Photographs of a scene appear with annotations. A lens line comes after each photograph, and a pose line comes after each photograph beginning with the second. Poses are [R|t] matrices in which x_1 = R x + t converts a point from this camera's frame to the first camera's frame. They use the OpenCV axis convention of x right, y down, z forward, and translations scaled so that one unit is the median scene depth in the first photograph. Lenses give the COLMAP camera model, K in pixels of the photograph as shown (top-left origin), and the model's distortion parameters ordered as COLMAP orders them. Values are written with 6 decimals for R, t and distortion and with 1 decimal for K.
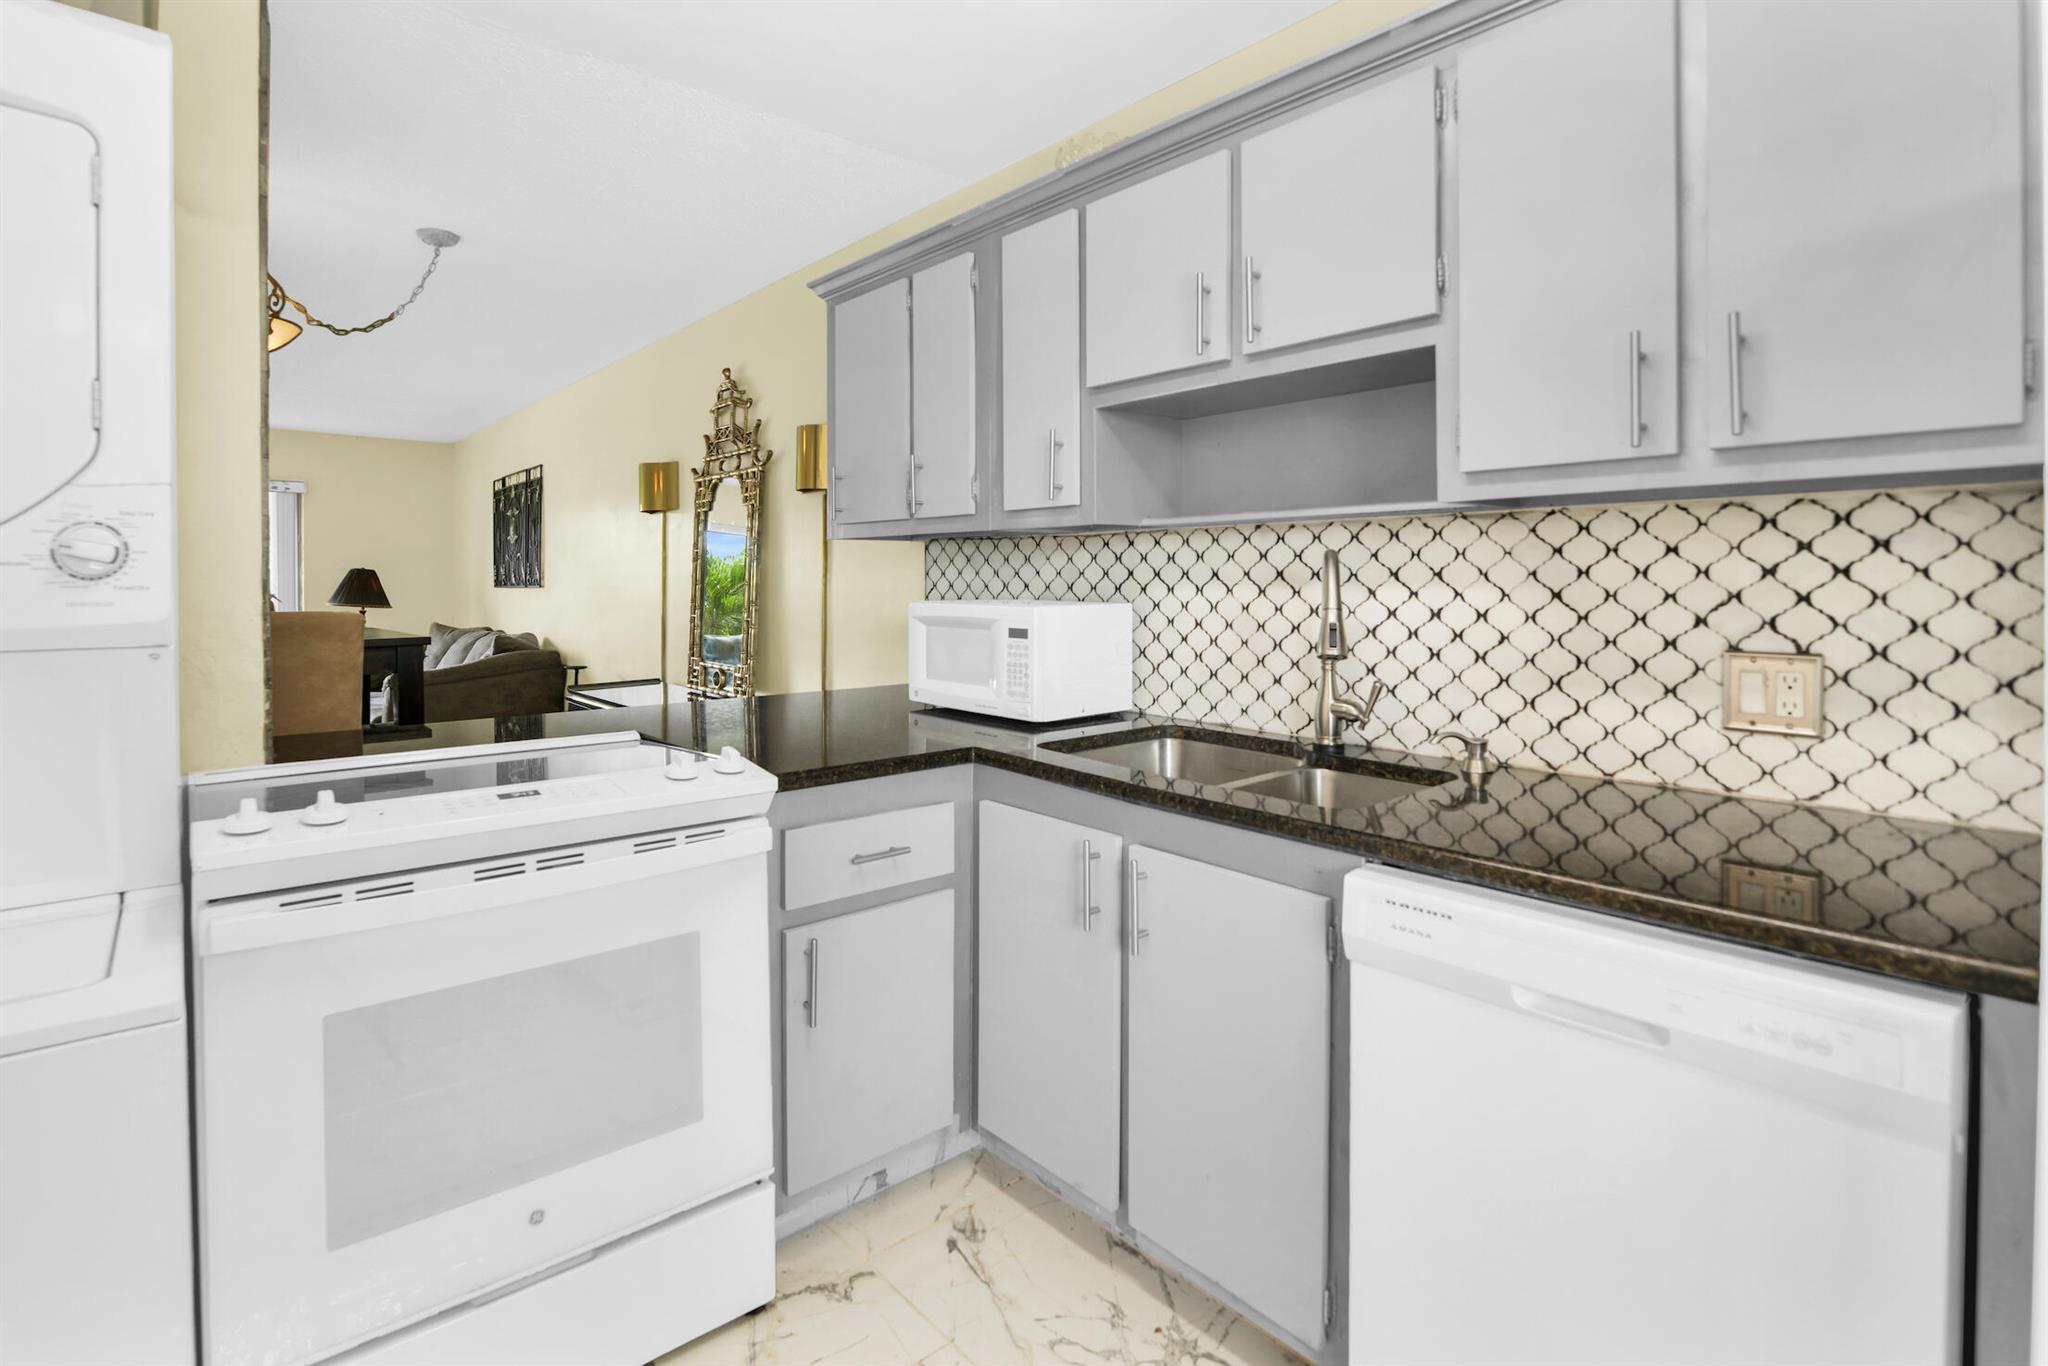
lens RADIAL K [[1001.5, 0, 961.0], [0, 1001.5, 590.2], [0, 0, 1]] dist [-0.016953, 0.000414]
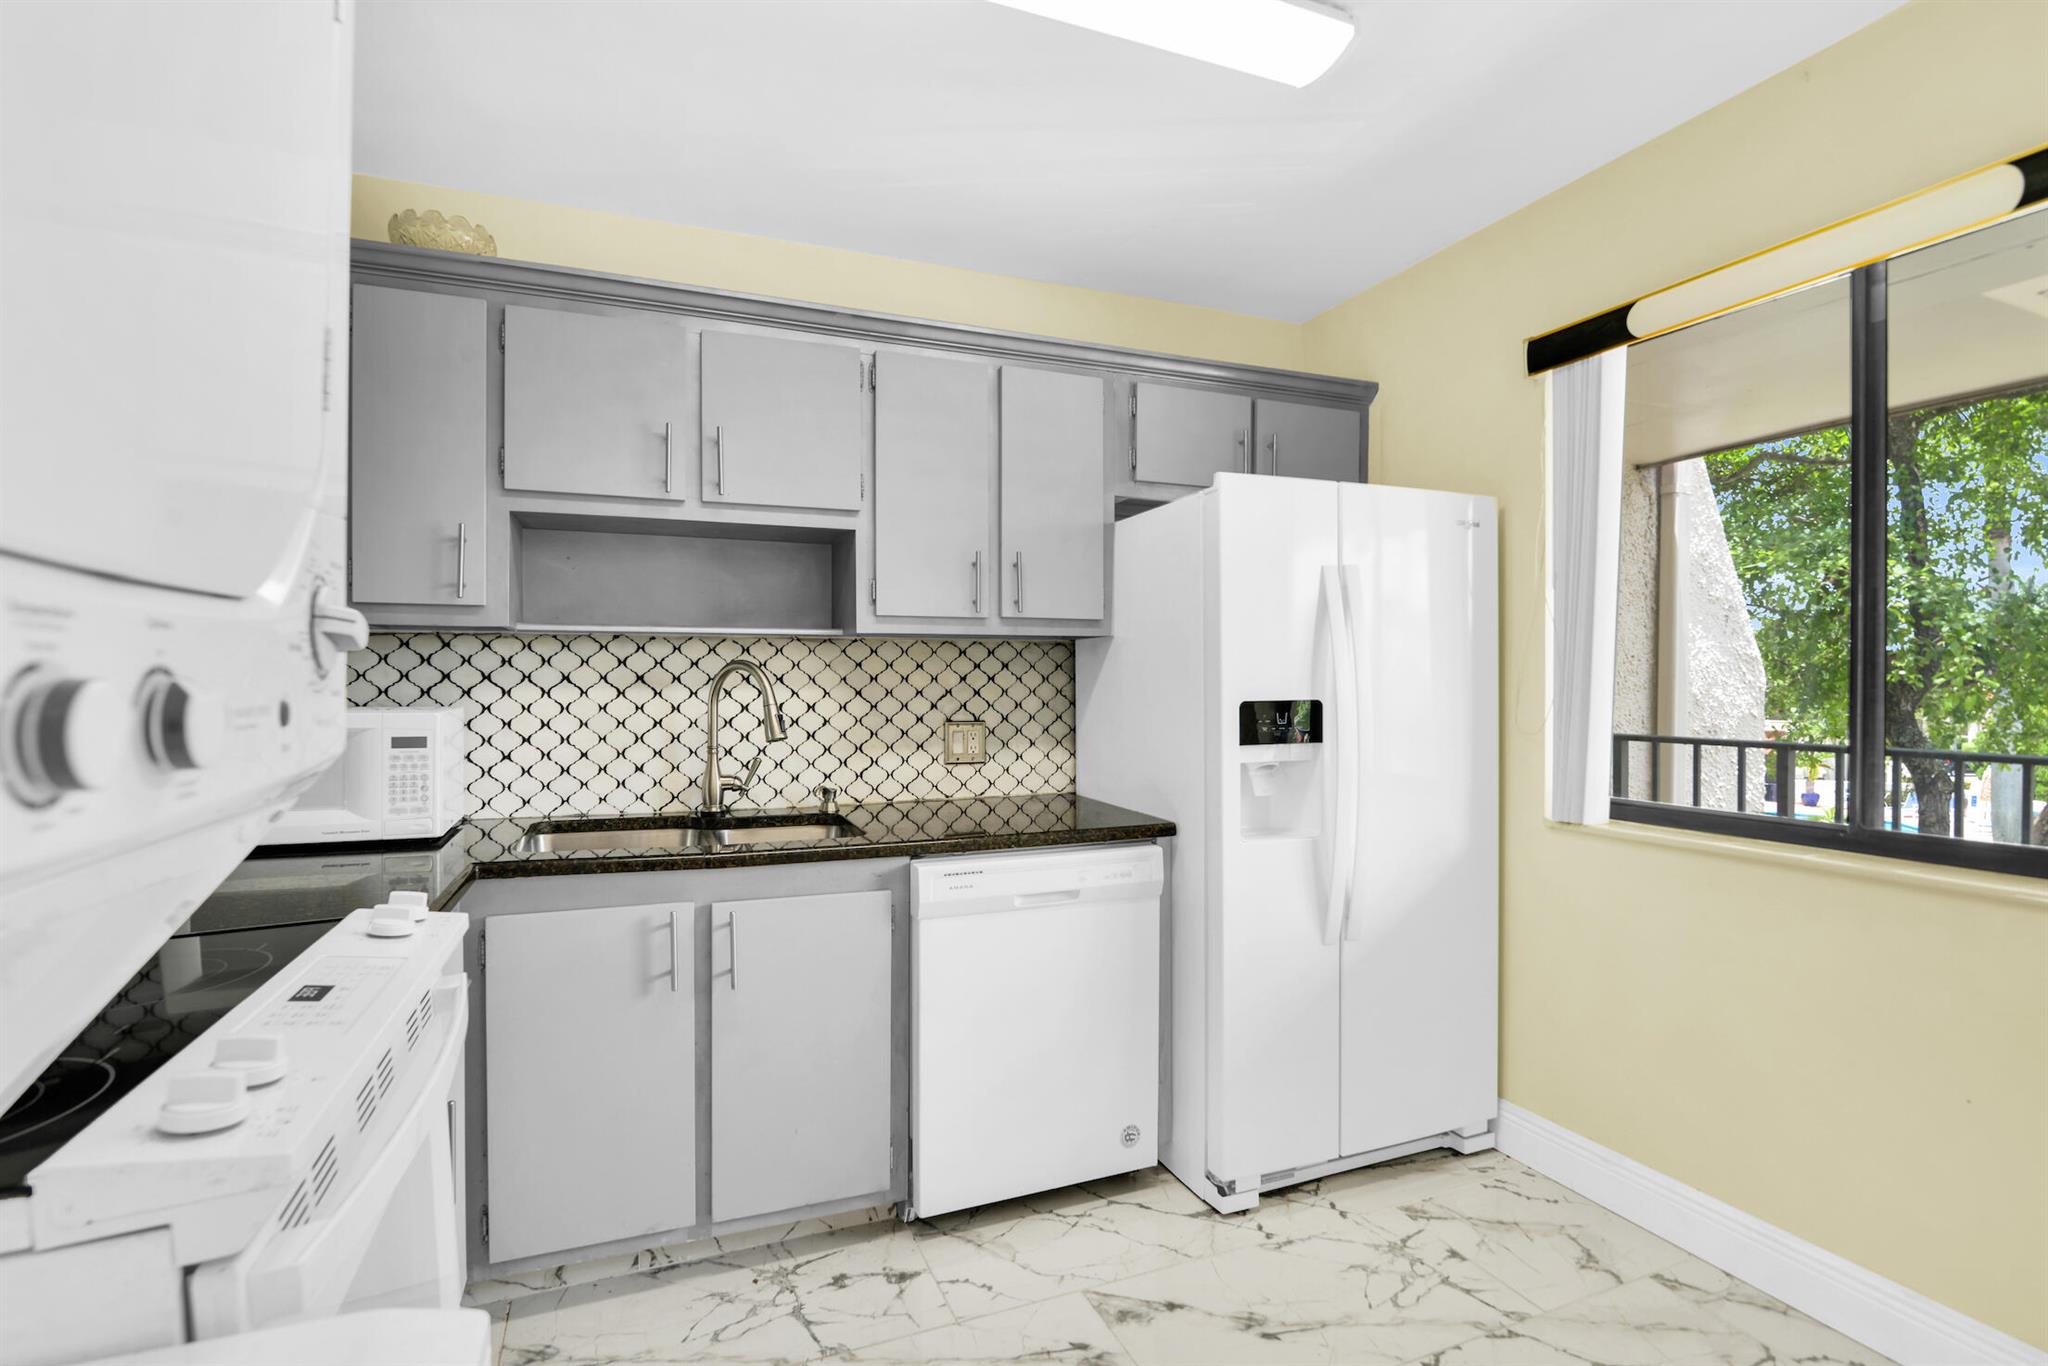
lens RADIAL K [[983.0, 0, 1029.7], [0, 983.0, 692.8], [0, 0, 1]] dist [-0.002579, -0.000244]
pose [[0.291092, -0.008478, 0.956658, -0.644348], [0.009264, 0.999939, 0.006043, -0.001391], [-0.956650, 0.007103, 0.291152, 0.220413]]
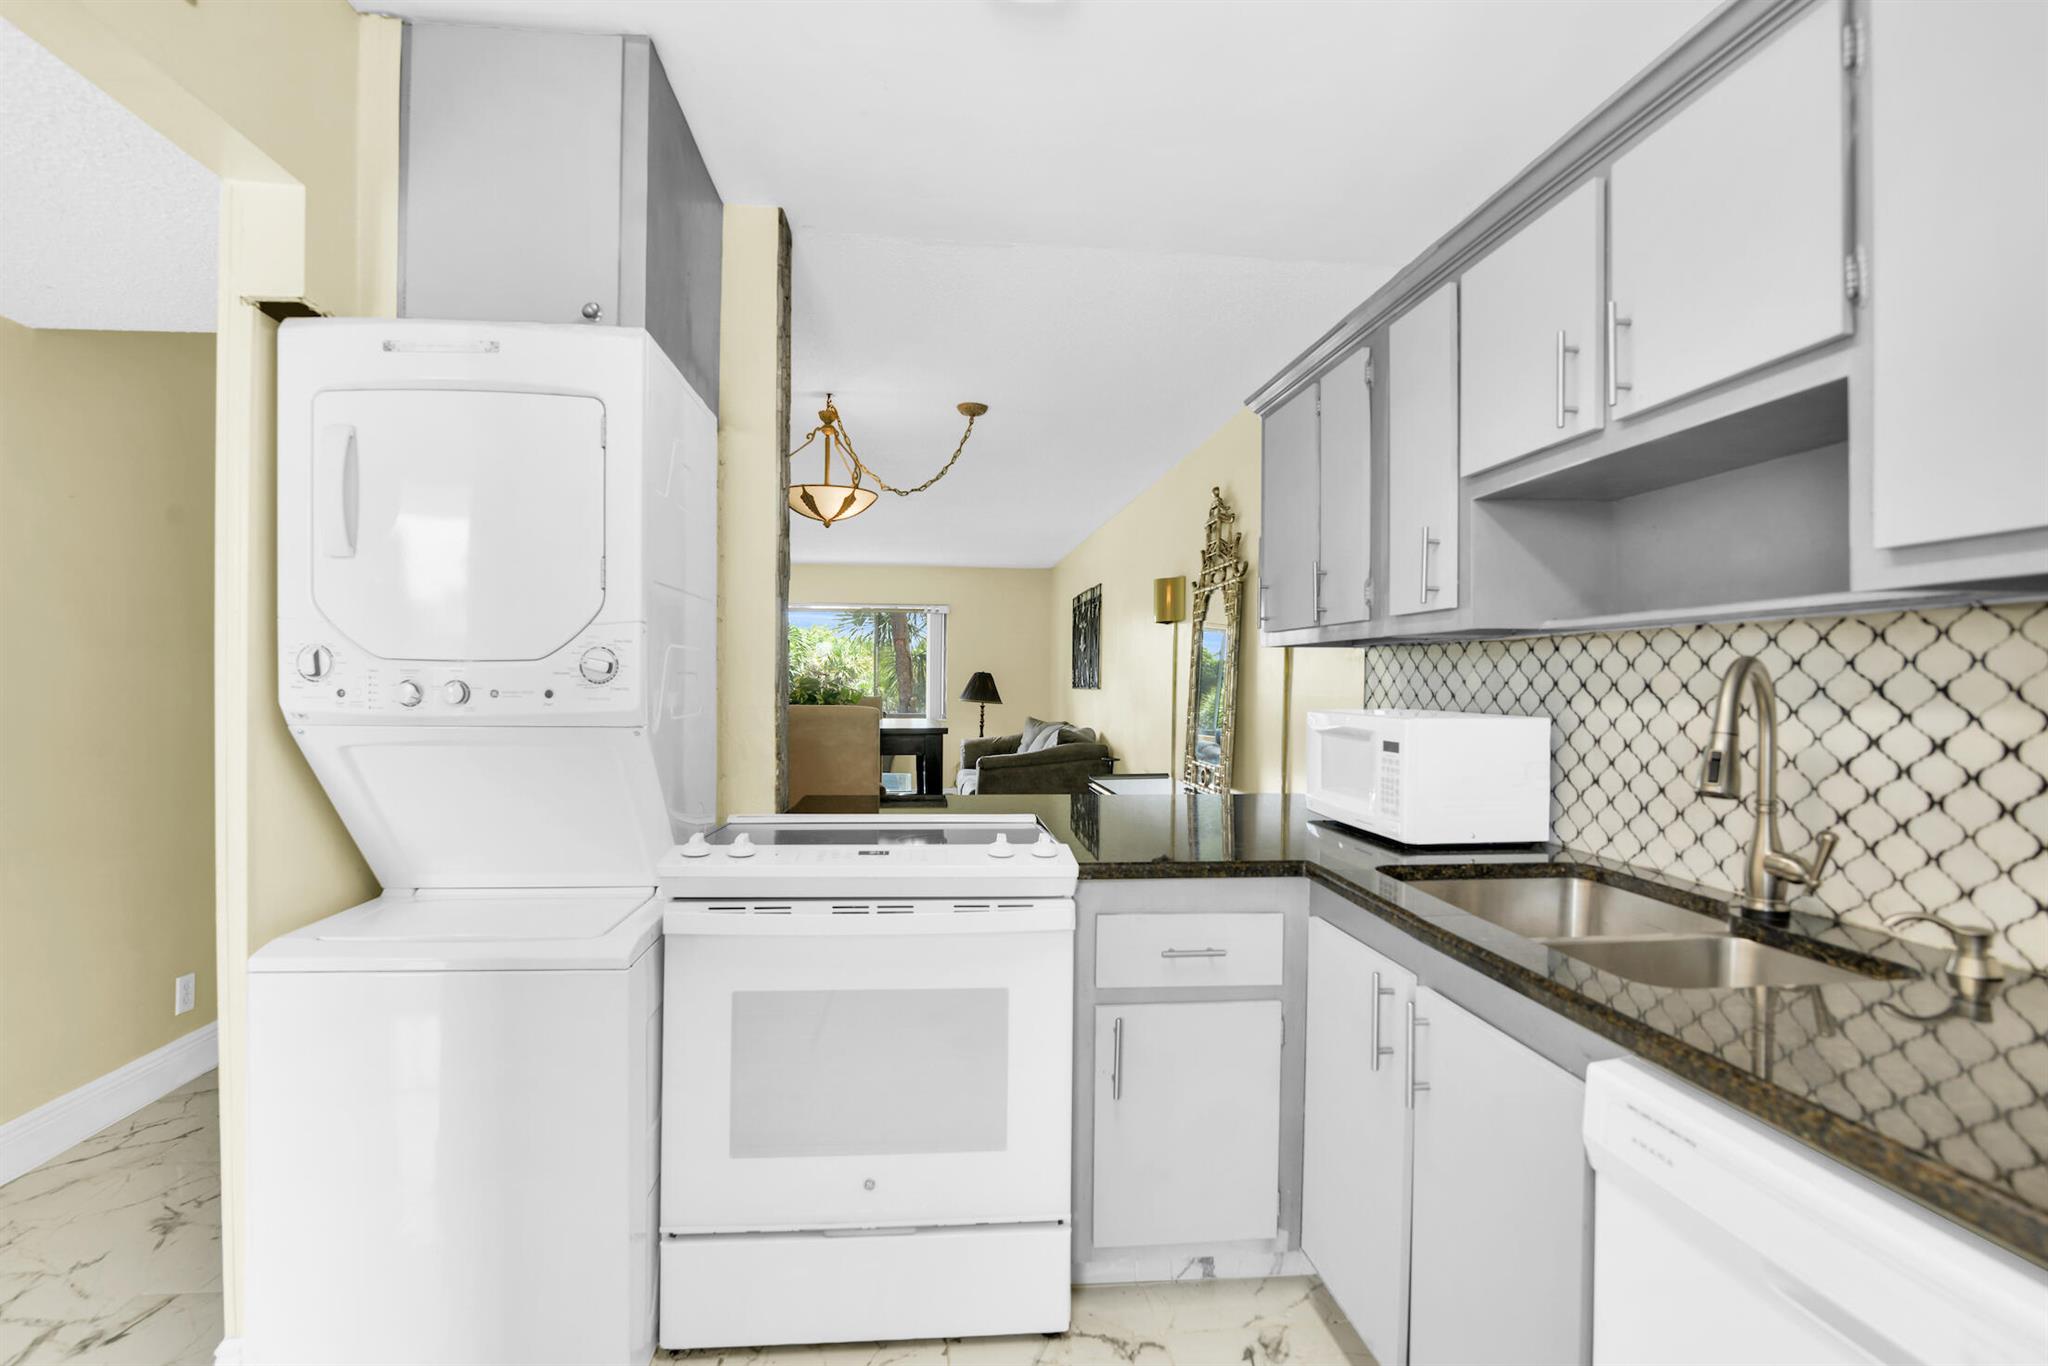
lens RADIAL K [[938.7, 0, 975.1], [0, 938.7, 687.1], [0, 0, 1]] dist [-0.015605, 0.000065]
pose [[0.822939, 0.010928, -0.568025, 0.244593], [-0.014304, 0.999897, -0.001486, -0.006041], [0.567950, 0.009348, 0.823010, 0.061000]]
